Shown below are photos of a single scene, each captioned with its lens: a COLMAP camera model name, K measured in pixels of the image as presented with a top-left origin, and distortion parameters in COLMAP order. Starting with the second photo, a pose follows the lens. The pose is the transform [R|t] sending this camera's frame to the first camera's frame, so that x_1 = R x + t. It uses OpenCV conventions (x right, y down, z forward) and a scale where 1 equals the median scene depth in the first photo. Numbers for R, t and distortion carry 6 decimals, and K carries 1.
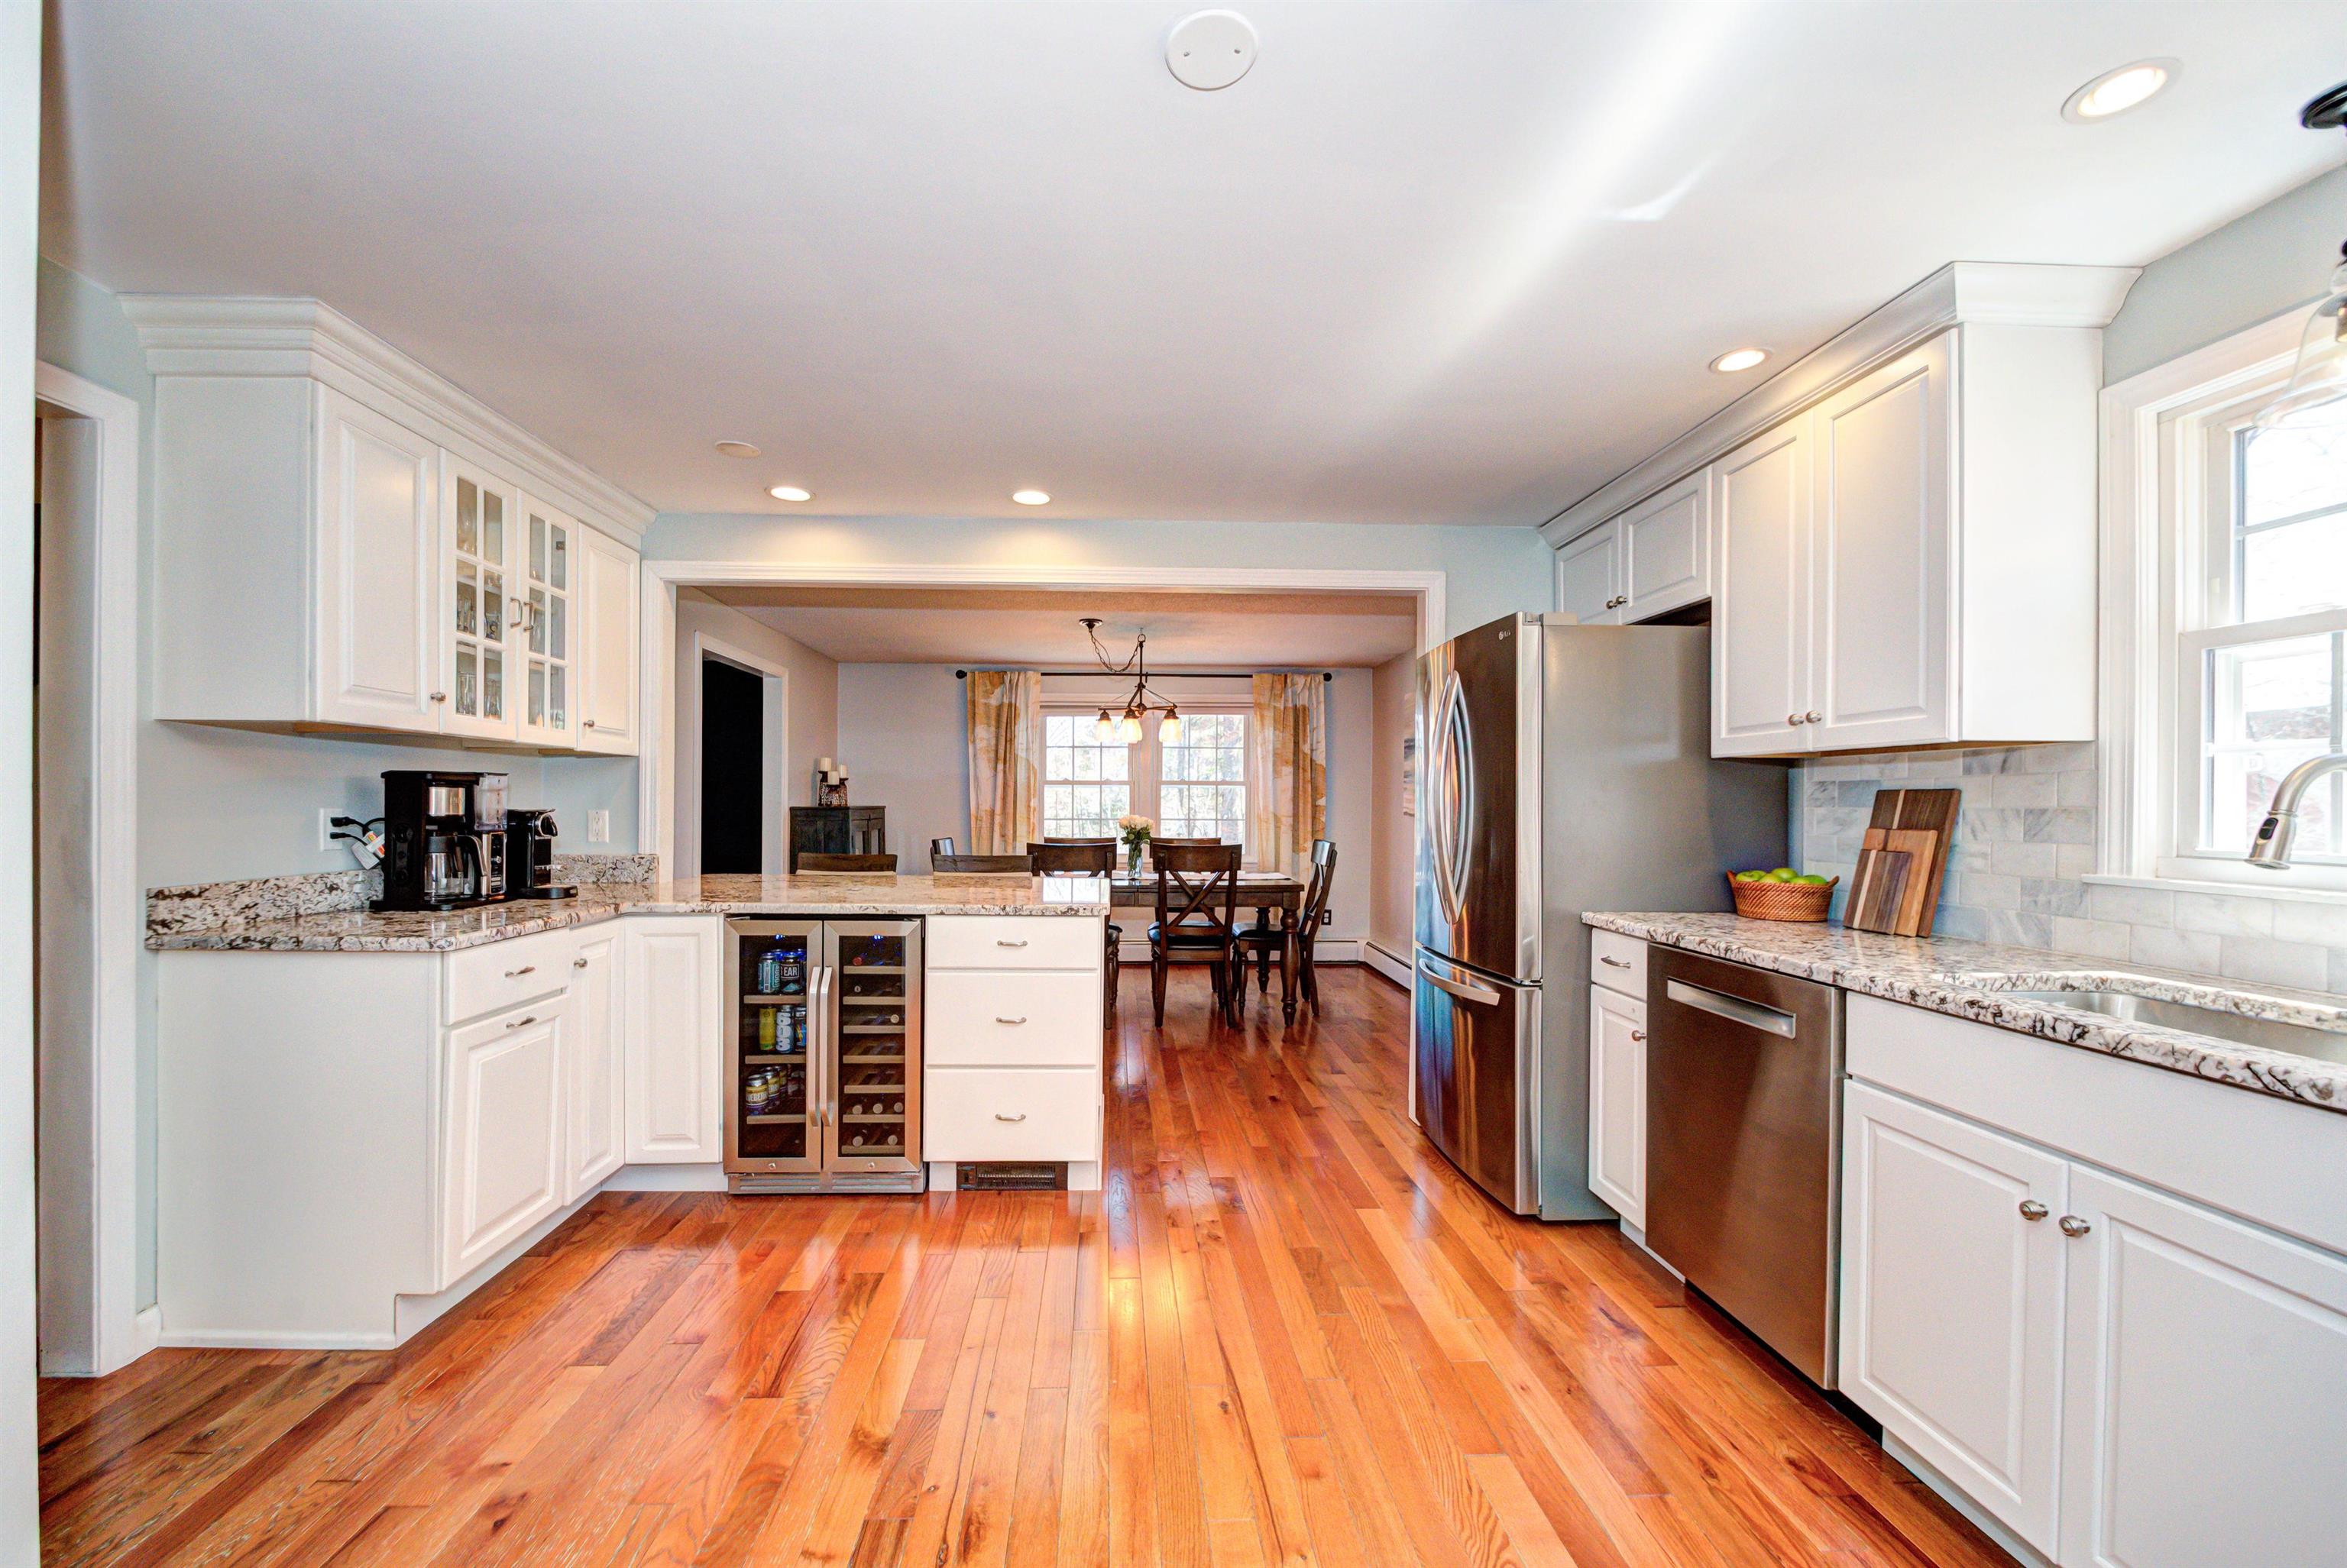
lens RADIAL K [[937.6, 0, 1151.5], [0, 937.6, 802.9], [0, 0, 1]] dist [0.008014, -0.010705]
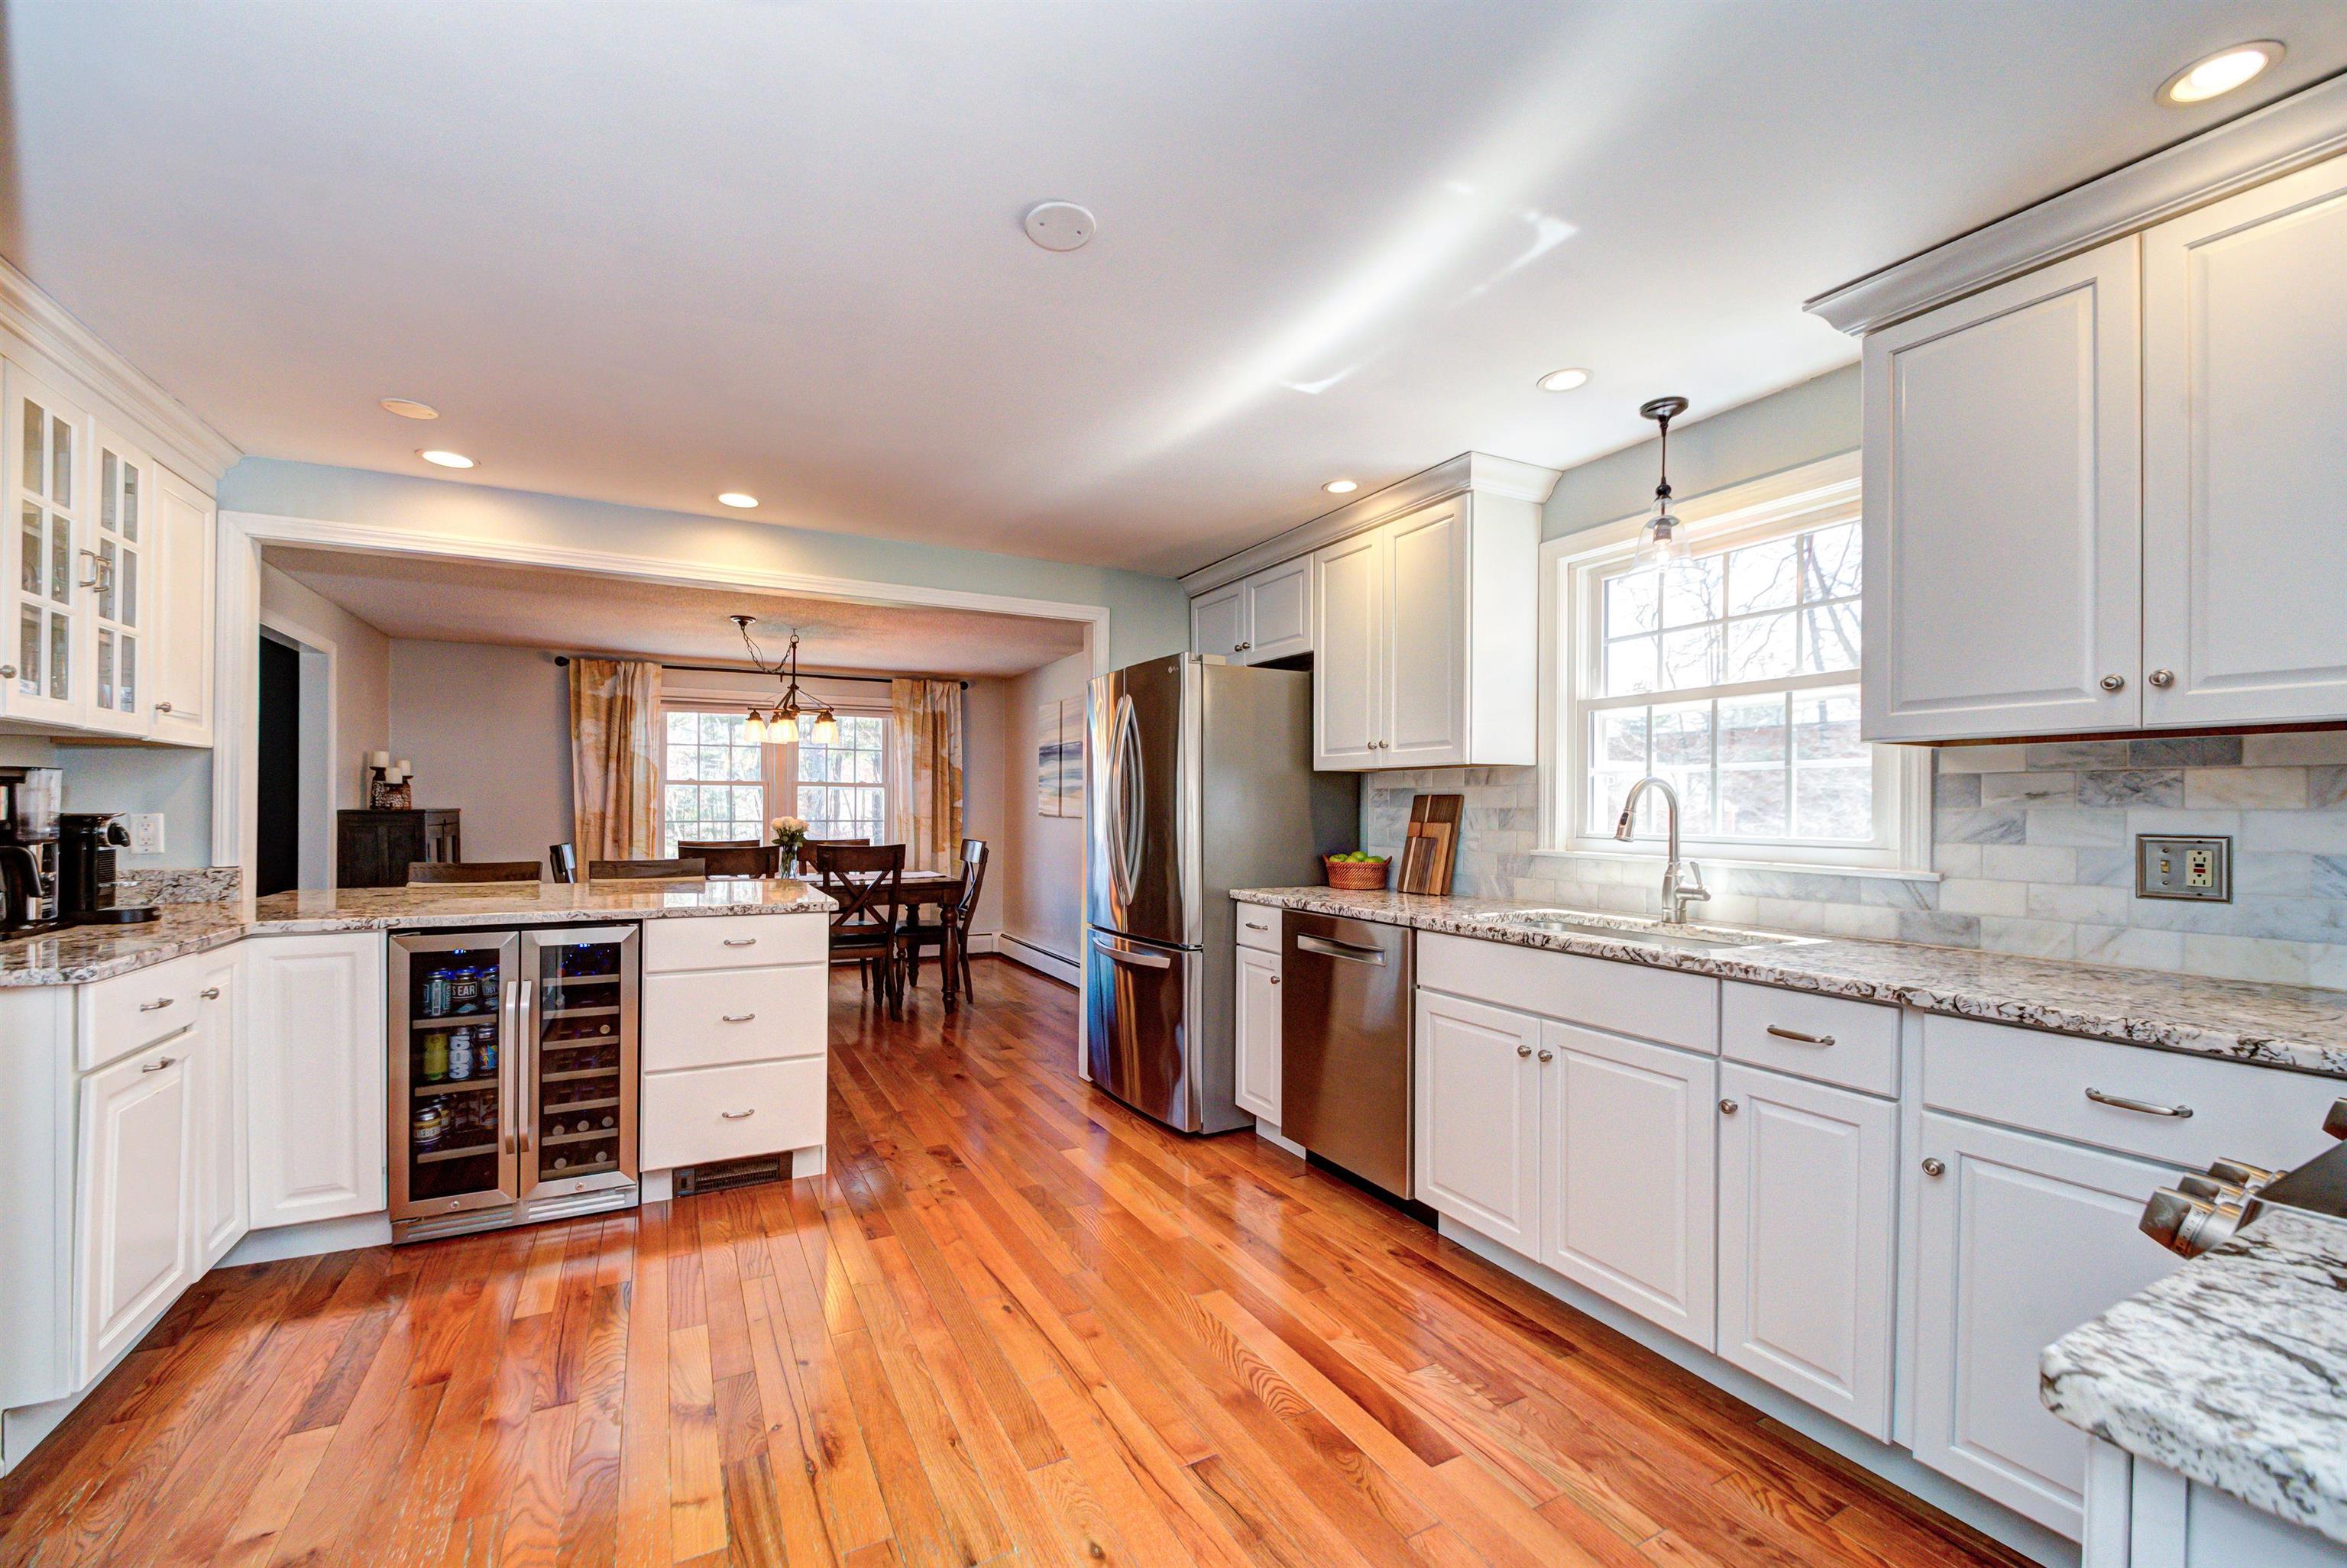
lens RADIAL K [[937.6, 0, 1151.5], [0, 937.6, 802.9], [0, 0, 1]] dist [0.008014, -0.010705]
pose [[0.903012, 0.000500, 0.429616, -0.183880], [0.000502, 0.999997, -0.002219, 0.000621], [-0.429616, 0.002219, 0.903009, -0.109391]]
